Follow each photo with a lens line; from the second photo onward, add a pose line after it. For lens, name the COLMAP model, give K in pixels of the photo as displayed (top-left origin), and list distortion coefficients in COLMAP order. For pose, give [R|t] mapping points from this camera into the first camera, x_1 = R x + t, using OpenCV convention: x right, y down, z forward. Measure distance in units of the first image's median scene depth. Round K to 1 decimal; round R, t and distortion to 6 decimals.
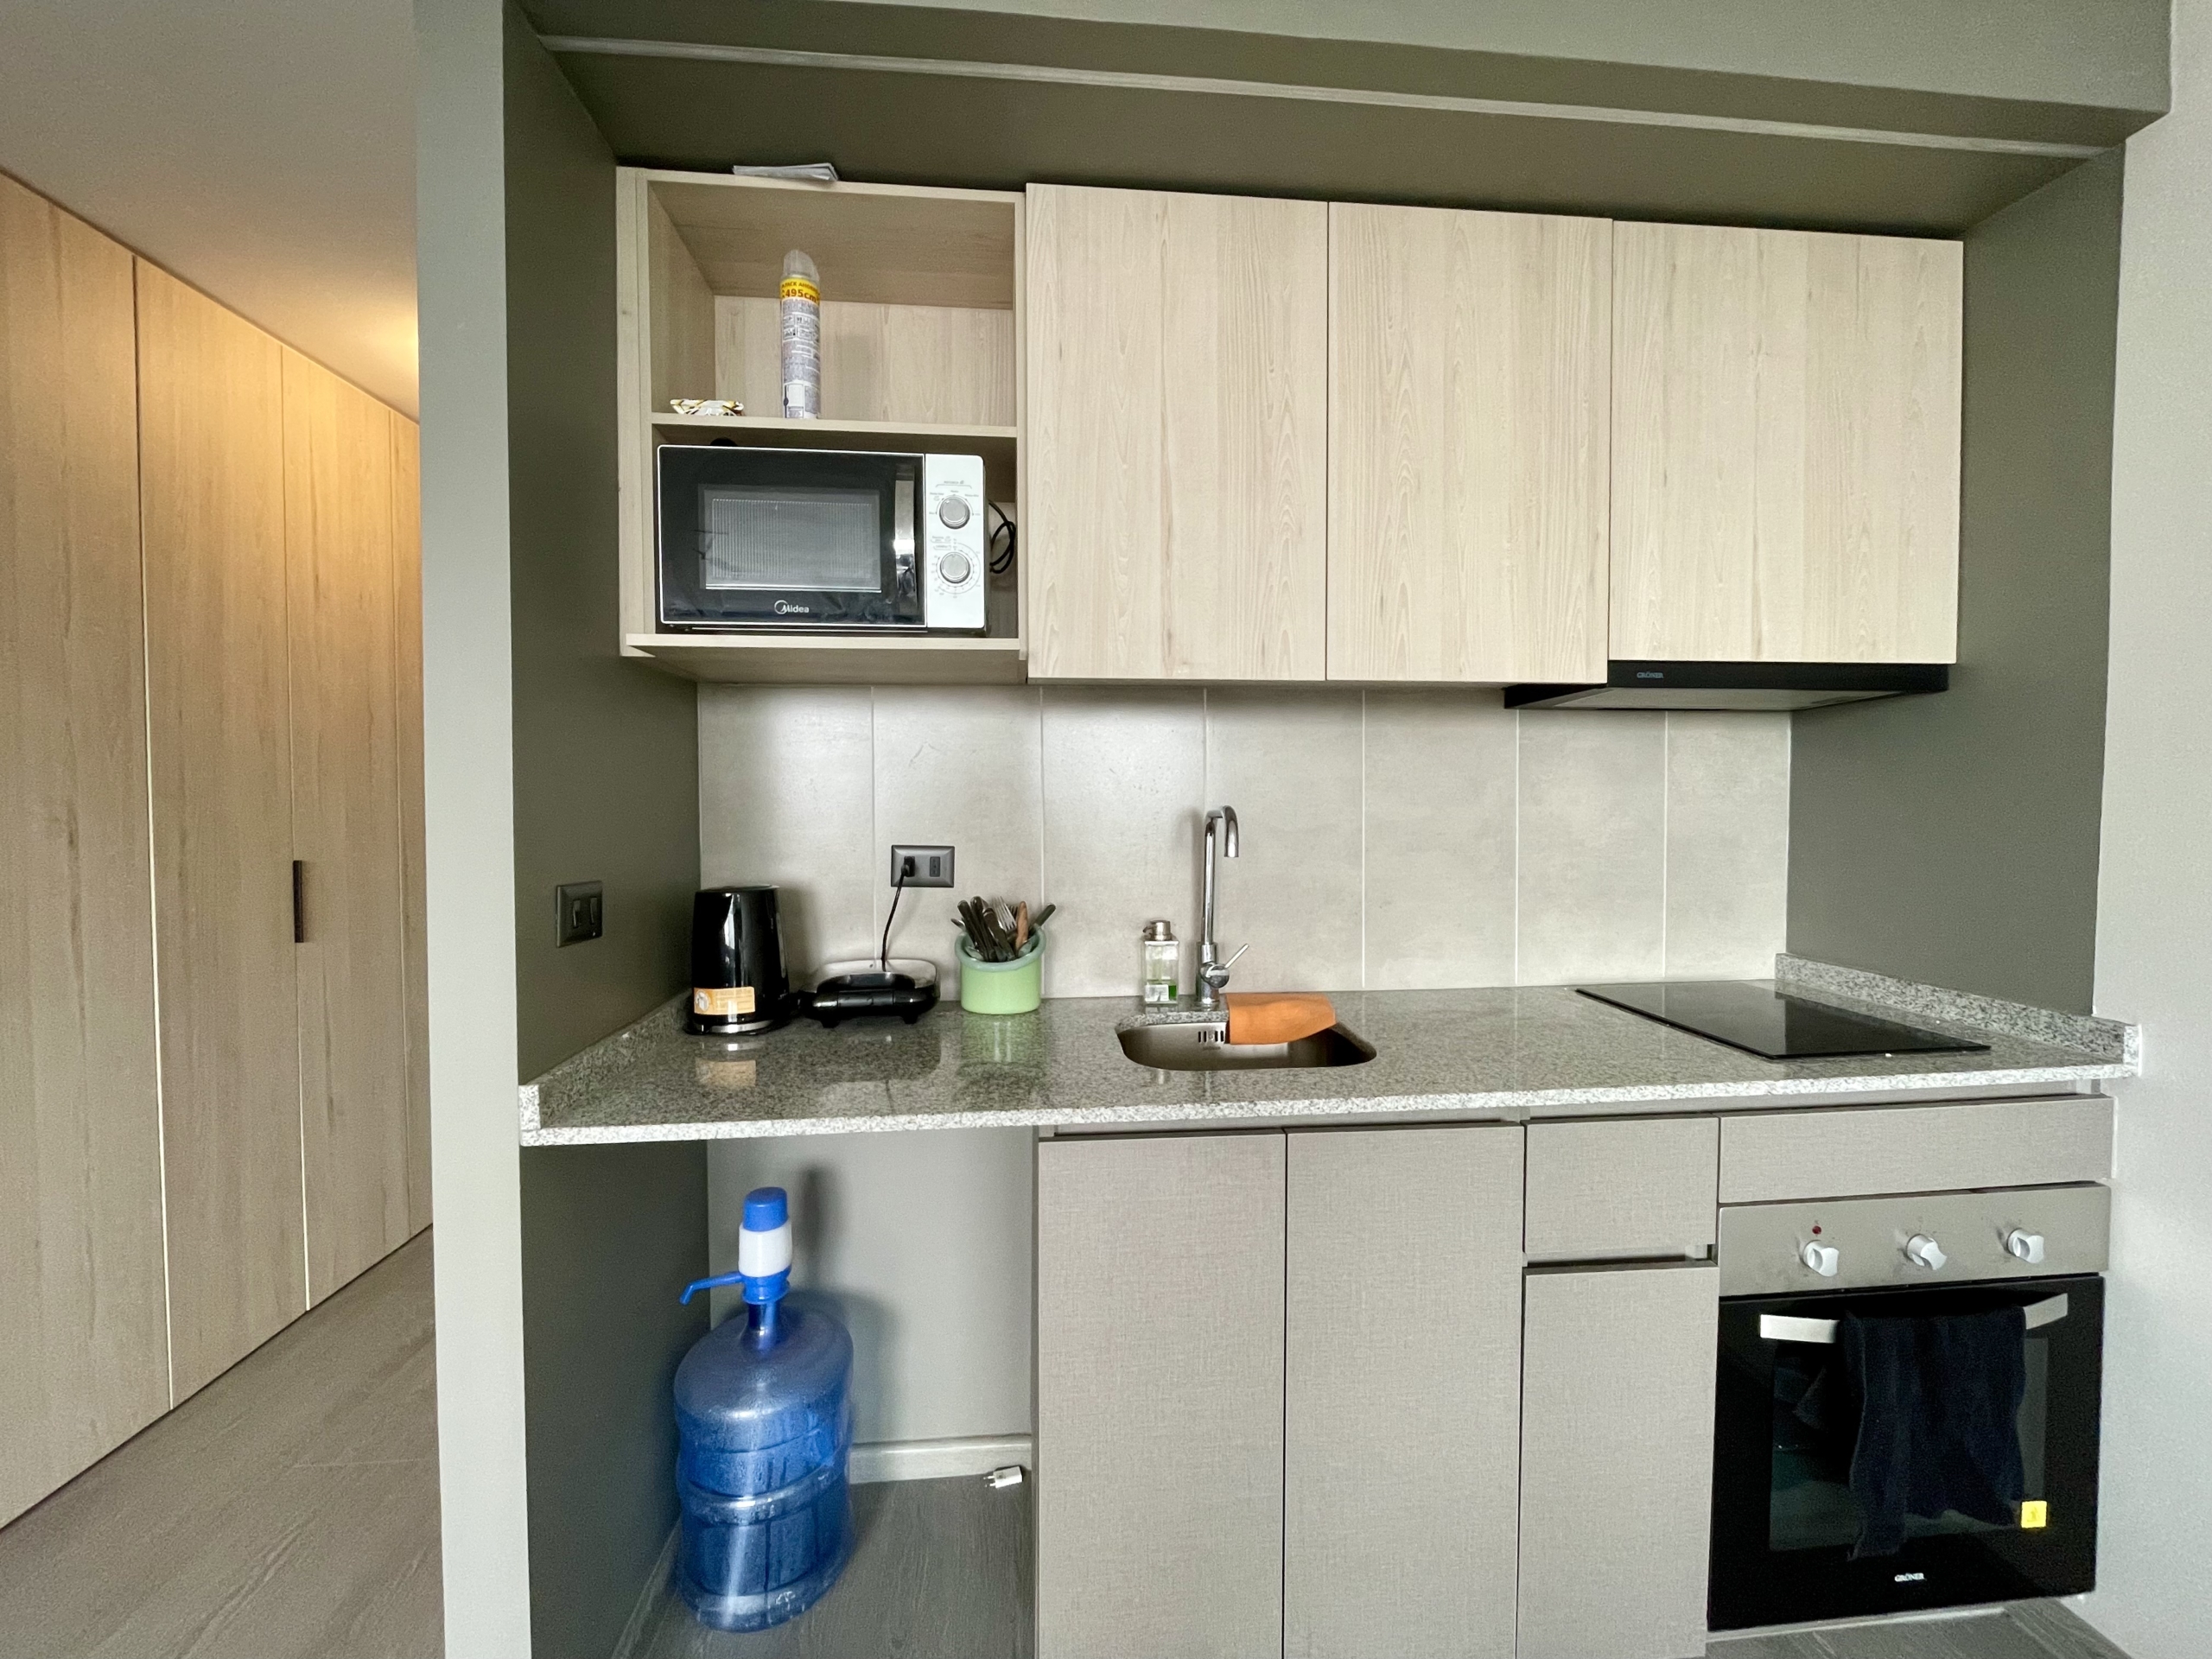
lens RADIAL K [[893.9, 0, 1102.9], [0, 893.9, 819.8], [0, 0, 1]] dist [-0.001512, -0.000389]
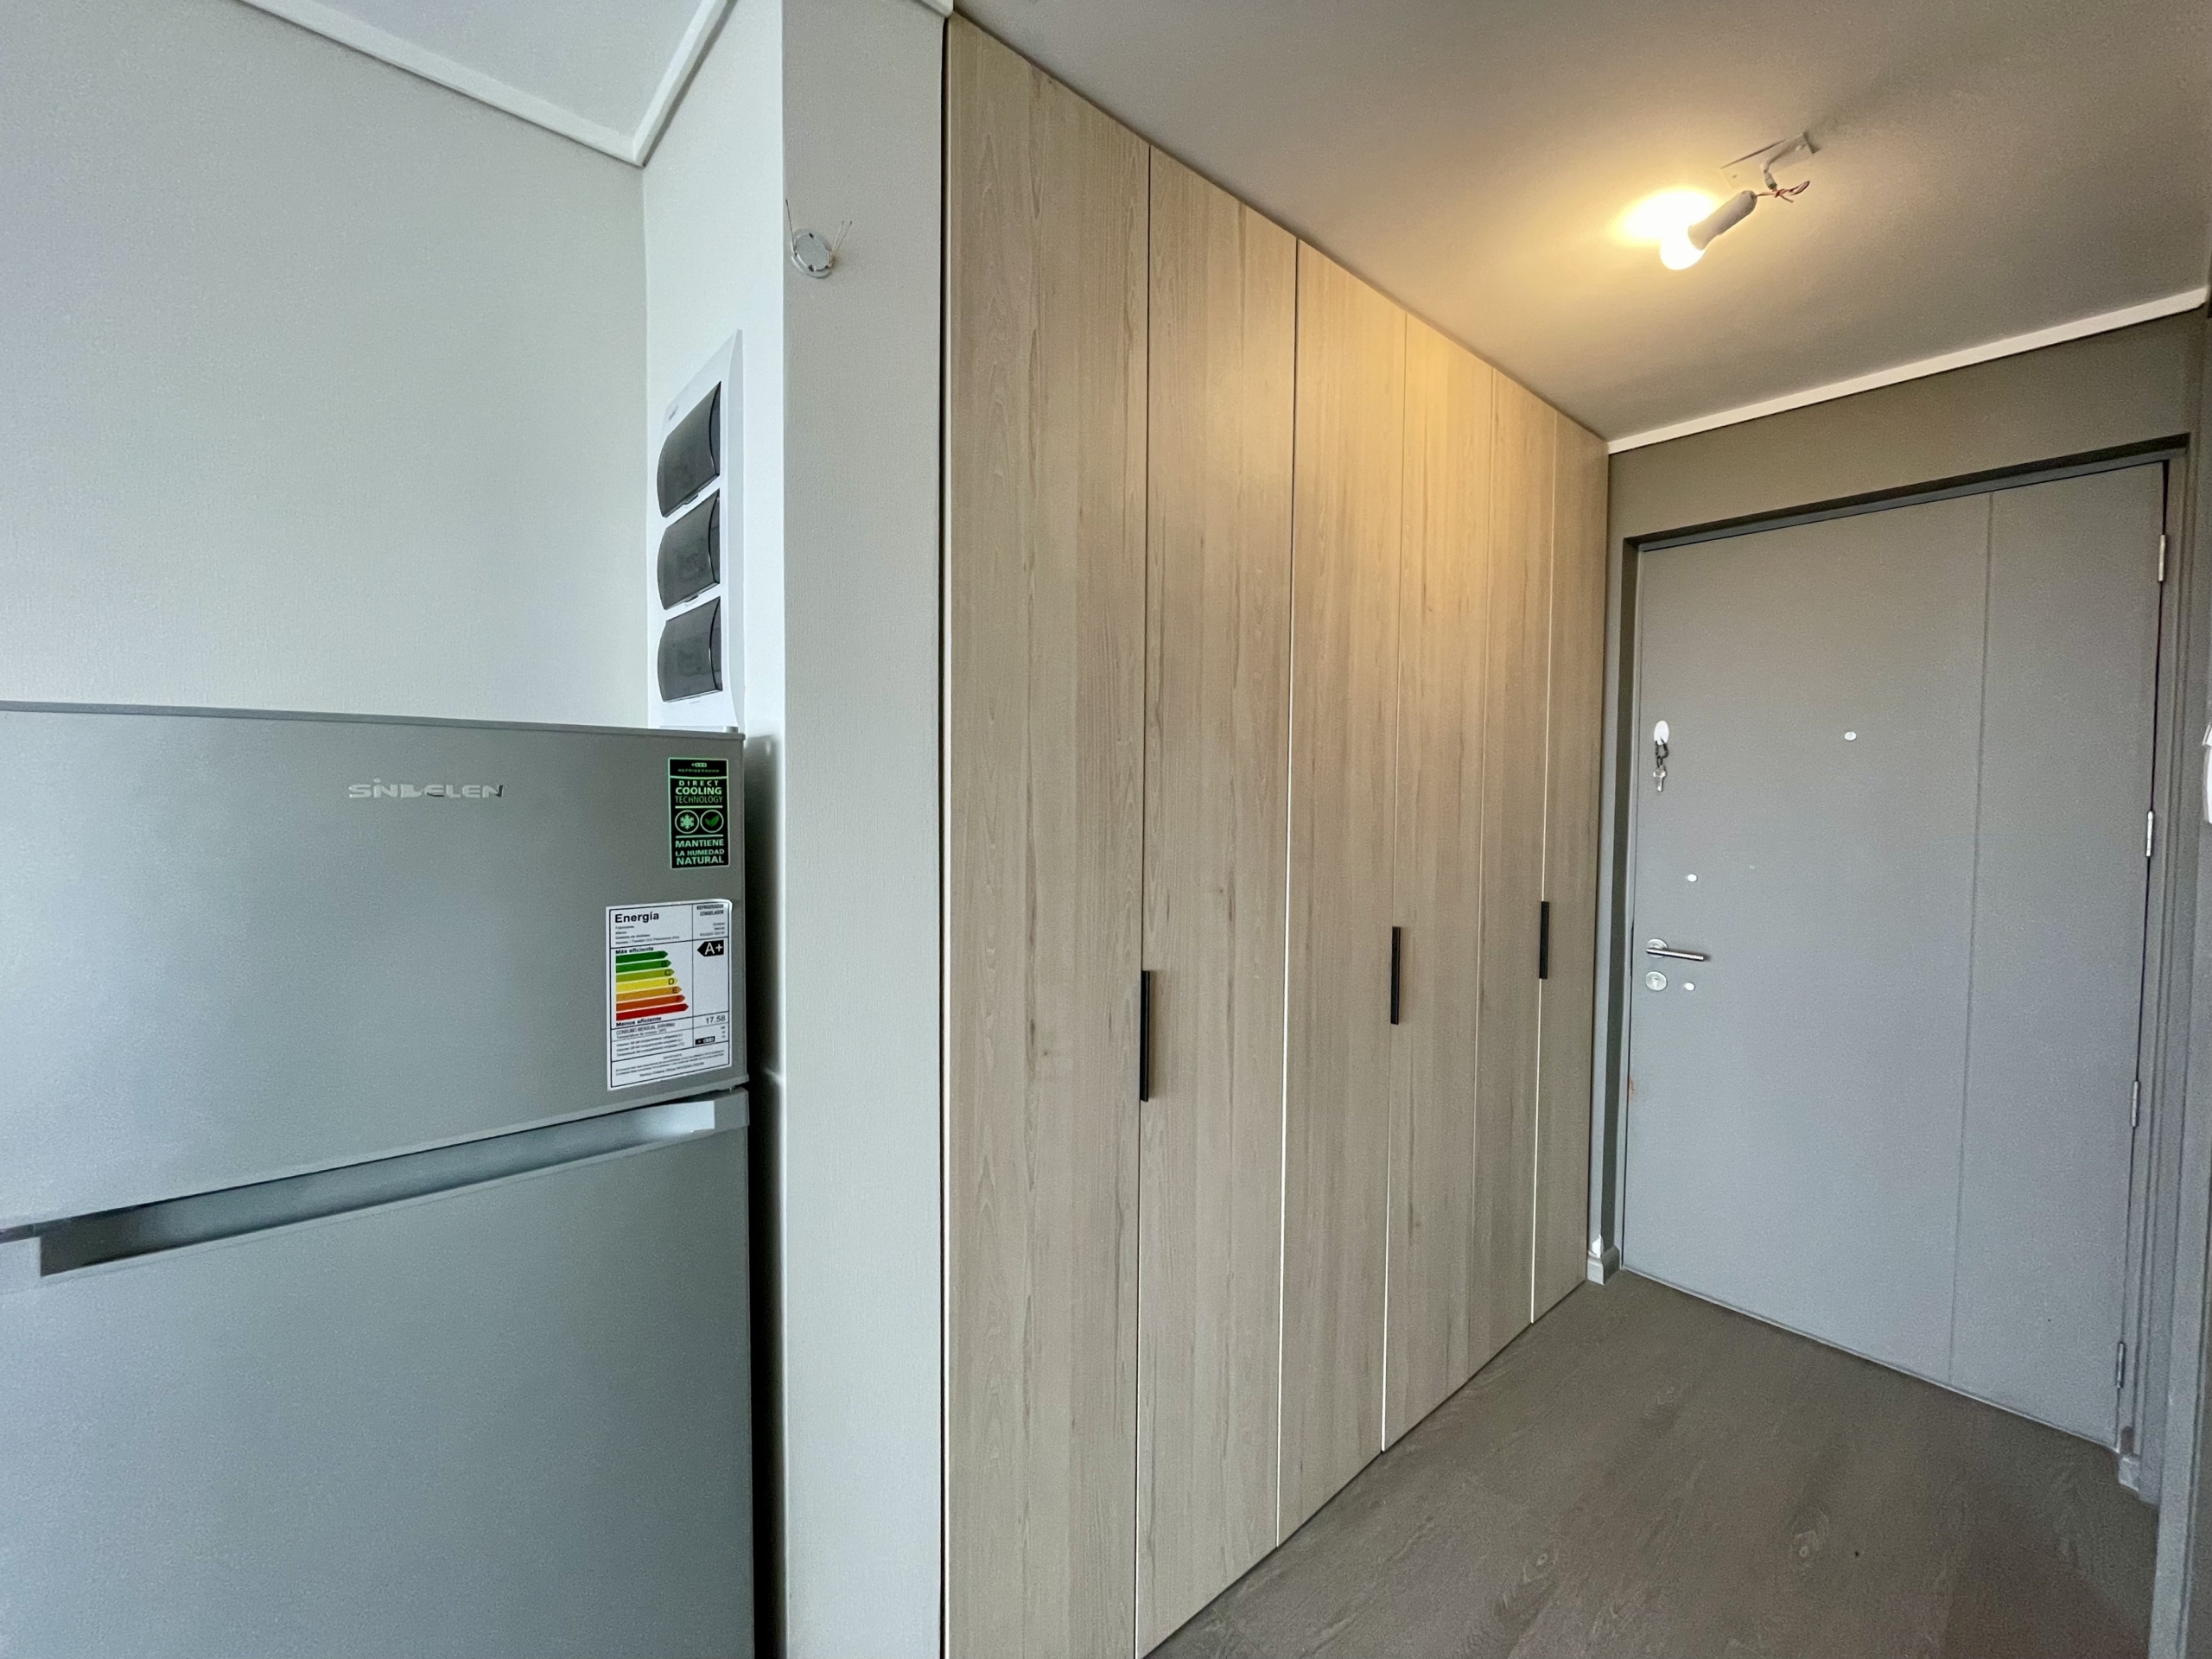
lens RADIAL K [[893.9, 0, 1102.9], [0, 893.9, 819.8], [0, 0, 1]] dist [-0.001512, -0.000389]
pose [[0.586848, 0.039591, -0.808728, -0.586389], [-0.030773, 0.999173, 0.026584, -0.106050], [0.809112, 0.009286, 0.587581, 0.423079]]
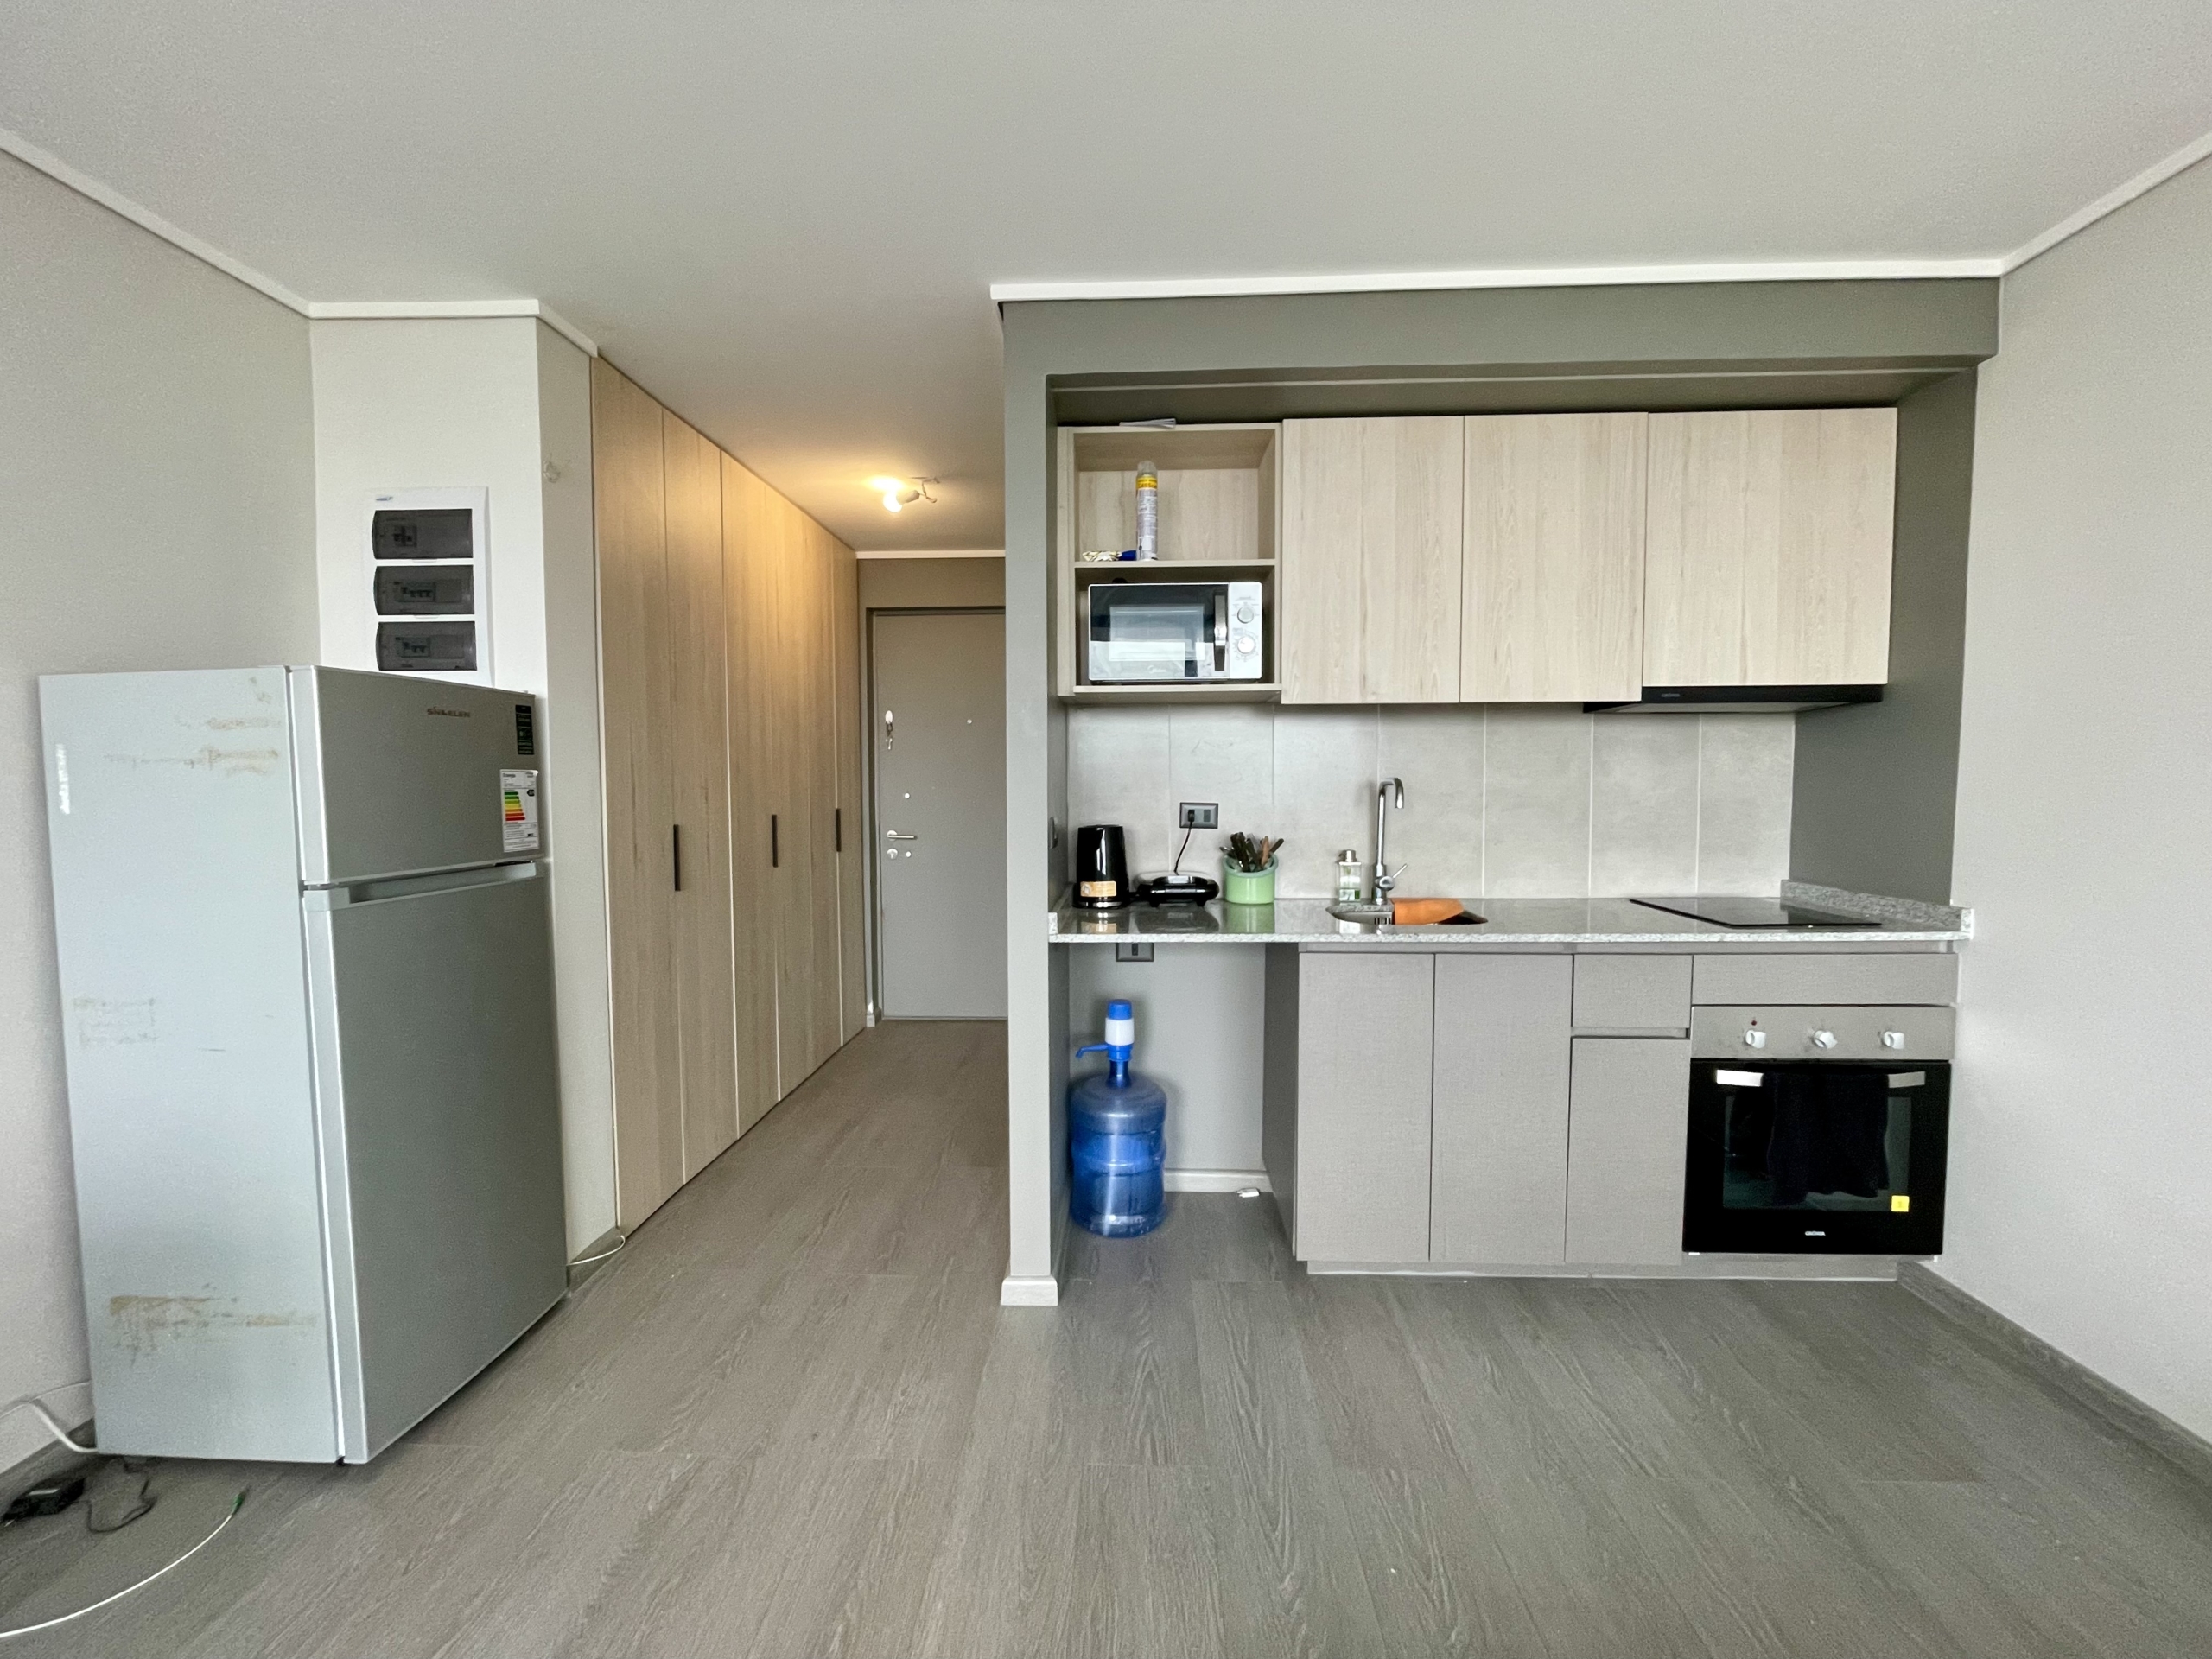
lens RADIAL K [[893.9, 0, 1102.9], [0, 893.9, 819.8], [0, 0, 1]] dist [-0.001512, -0.000389]
pose [[0.991013, 0.004436, -0.133695, -0.181754], [-0.001218, 0.999708, 0.024143, 0.023980], [0.133763, -0.023764, 0.990728, -0.729362]]
